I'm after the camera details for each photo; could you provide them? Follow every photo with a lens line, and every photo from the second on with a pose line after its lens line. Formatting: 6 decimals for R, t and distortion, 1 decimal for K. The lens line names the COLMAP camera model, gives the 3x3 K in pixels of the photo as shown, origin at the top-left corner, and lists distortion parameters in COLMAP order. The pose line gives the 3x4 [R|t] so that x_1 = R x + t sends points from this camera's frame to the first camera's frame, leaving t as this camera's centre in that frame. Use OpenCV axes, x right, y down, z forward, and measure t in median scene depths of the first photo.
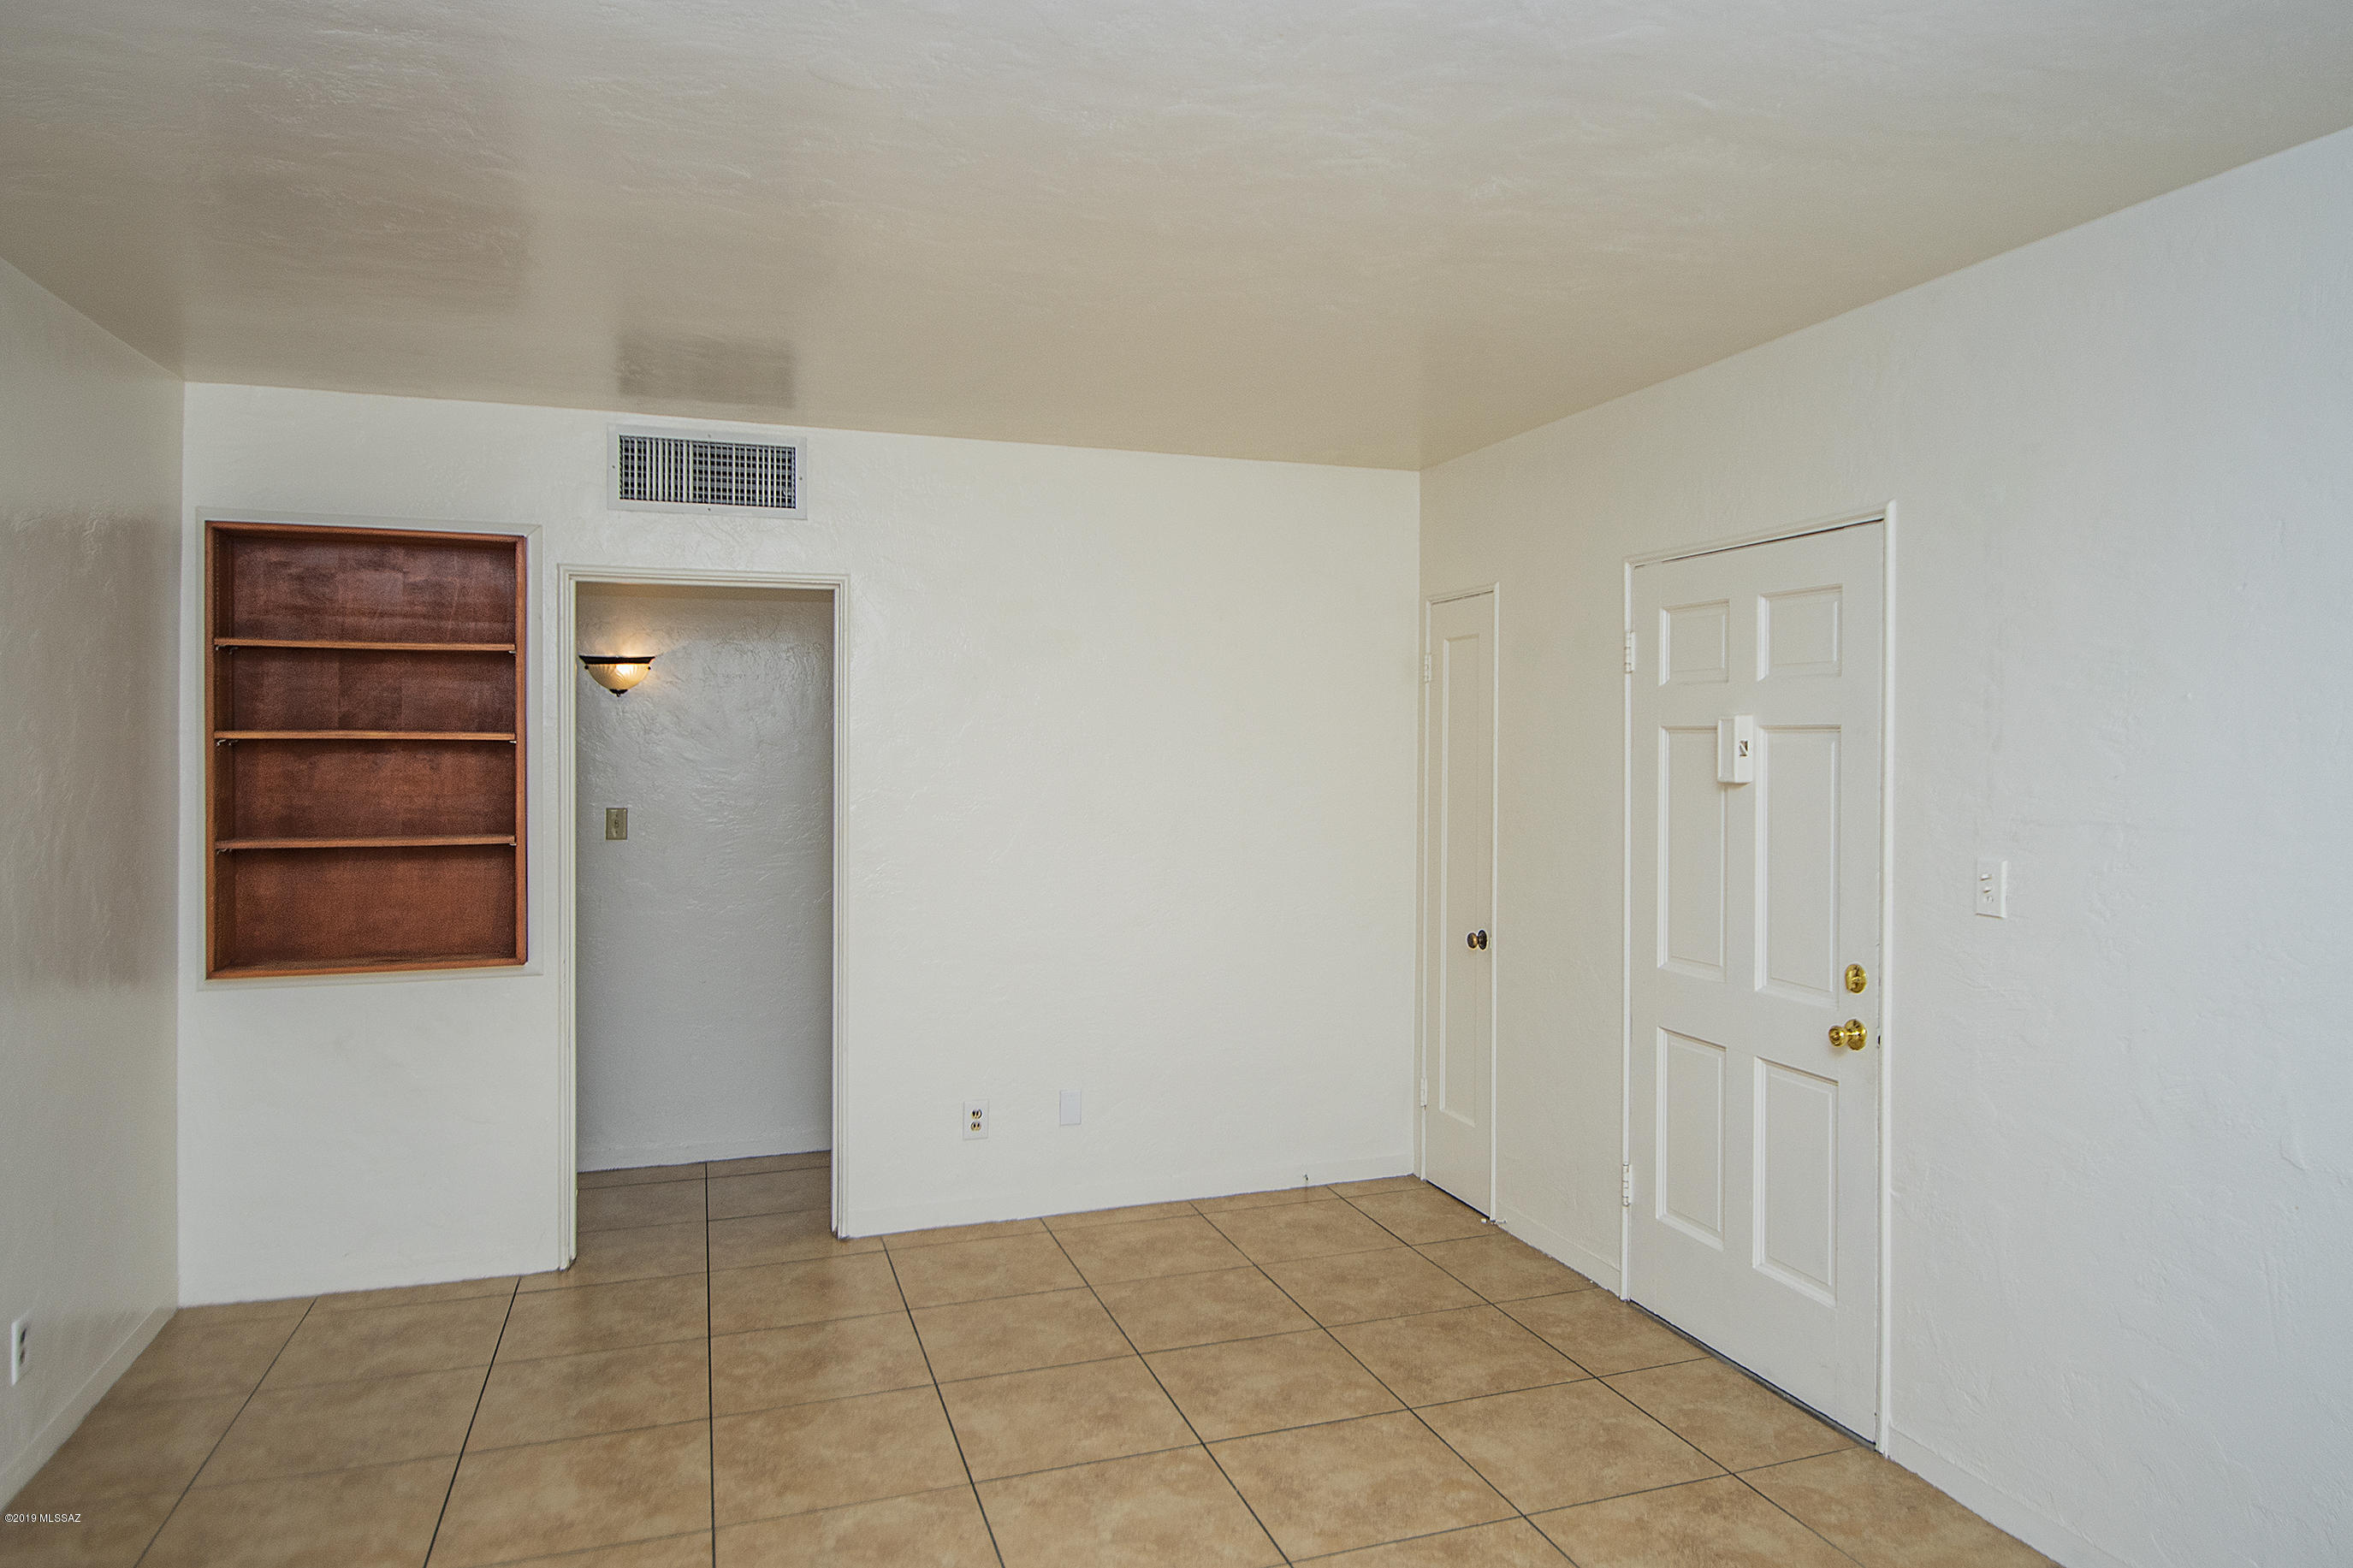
lens RADIAL K [[1478.4, 0, 1208.2], [0, 1478.4, 771.8], [0, 0, 1]] dist [0.014883, -0.008265]
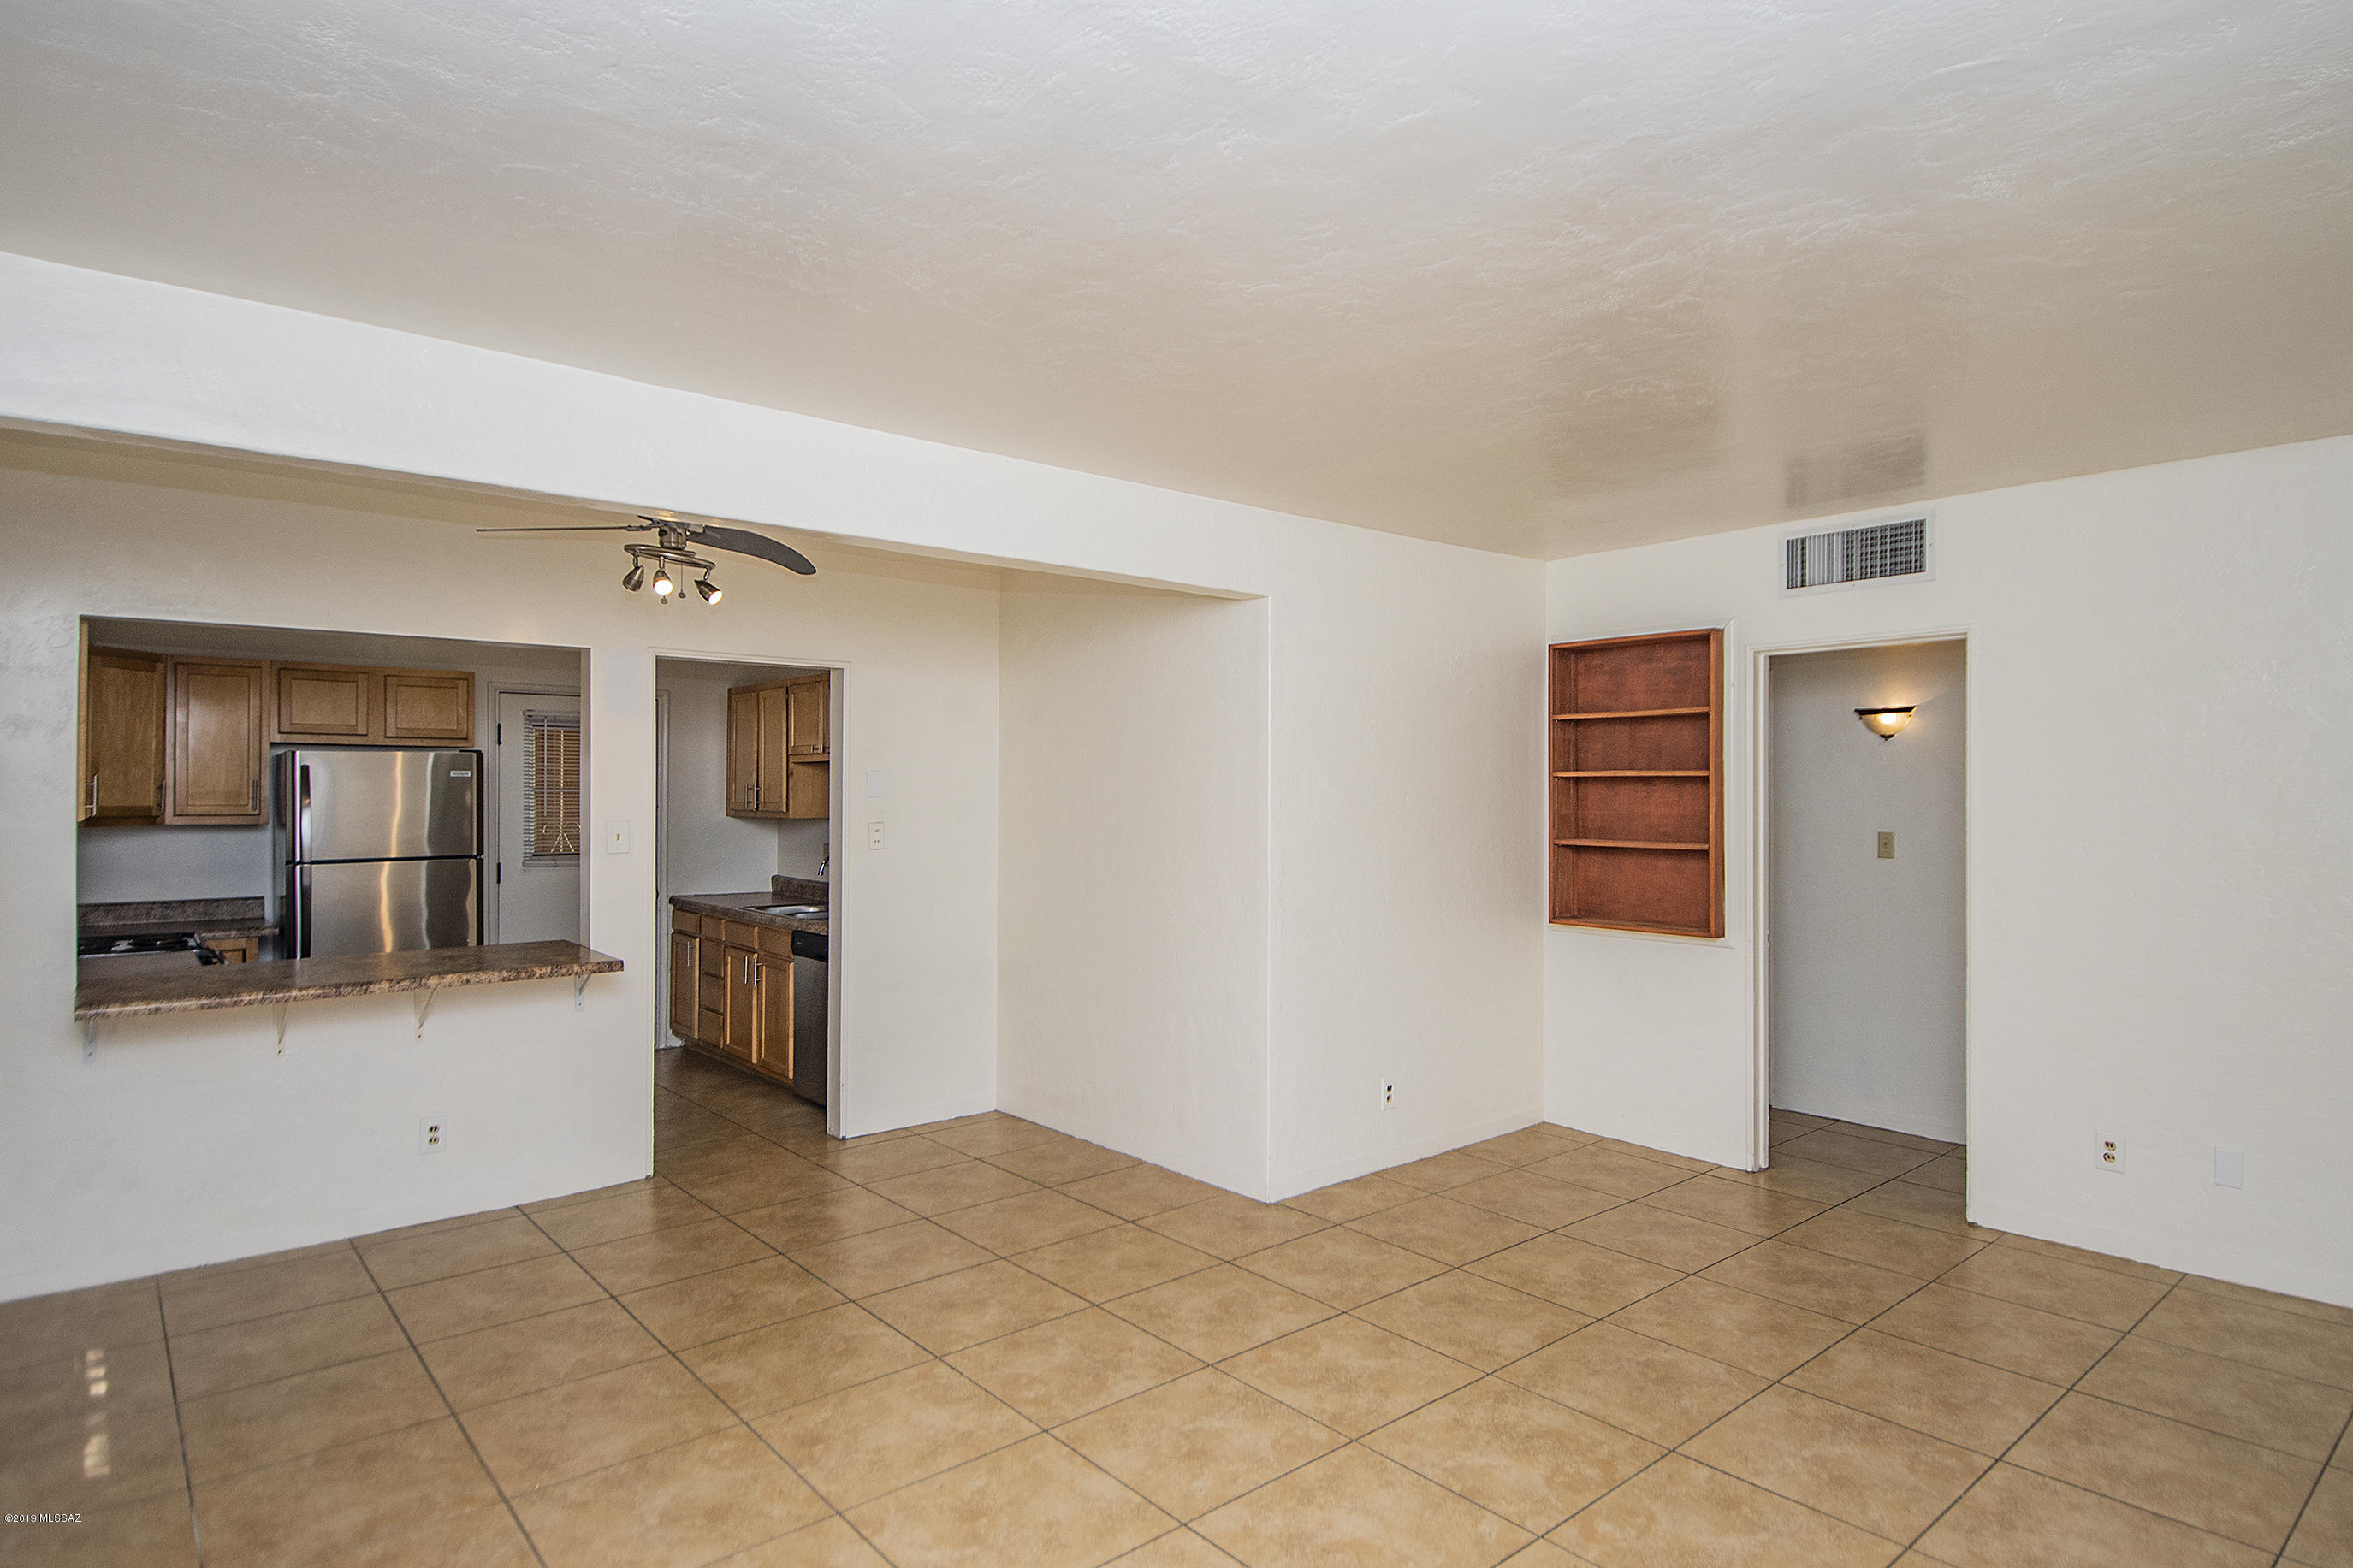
lens RADIAL K [[1250.5, 0, 1211.3], [0, 1250.5, 801.6], [0, 0, 1]] dist [-0.005081, -0.009342]
pose [[0.364508, 0.008245, -0.931164, 0.443941], [-0.017549, 0.999844, 0.001983, 0.008755], [0.931035, 0.015618, 0.364596, 0.138500]]
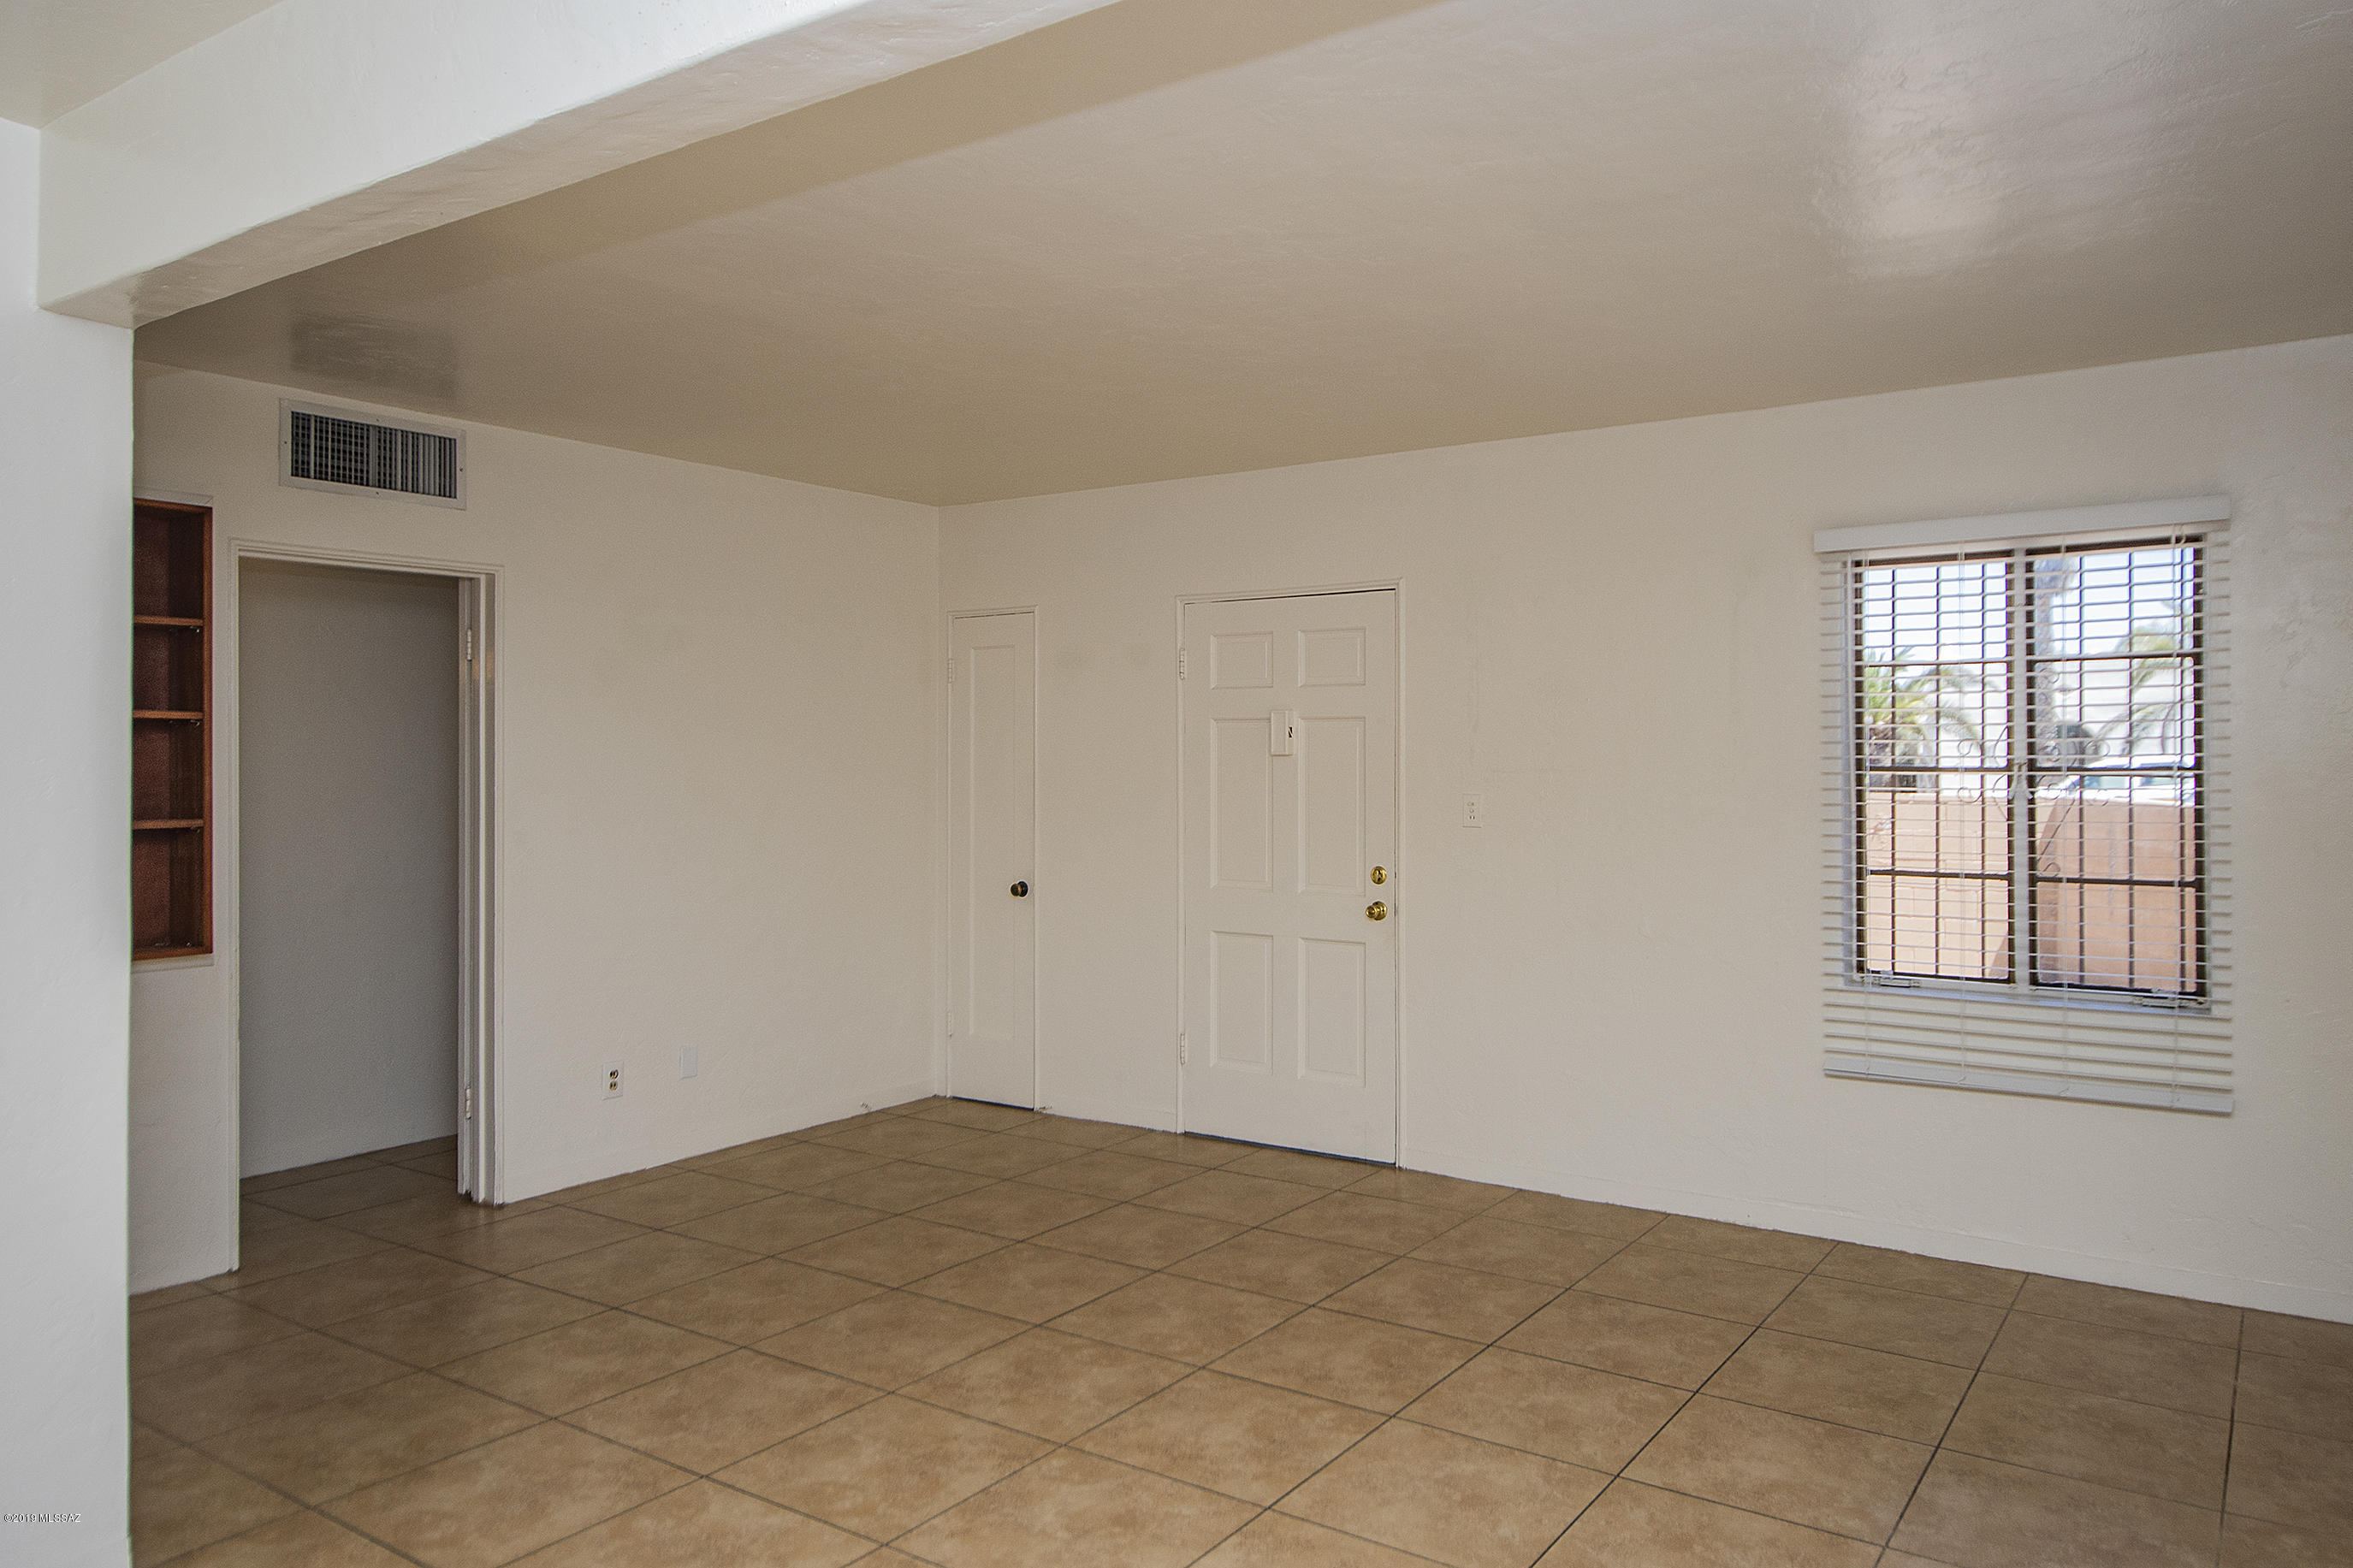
lens RADIAL K [[1628.6, 0, 1192.1], [0, 1628.6, 778.9], [0, 0, 1]] dist [0.002068, -0.001132]
pose [[0.812693, -0.010038, 0.582606, -0.558700], [0.013101, 0.999914, -0.001046, 0.026433], [-0.582545, 0.008483, 0.812754, -0.229157]]
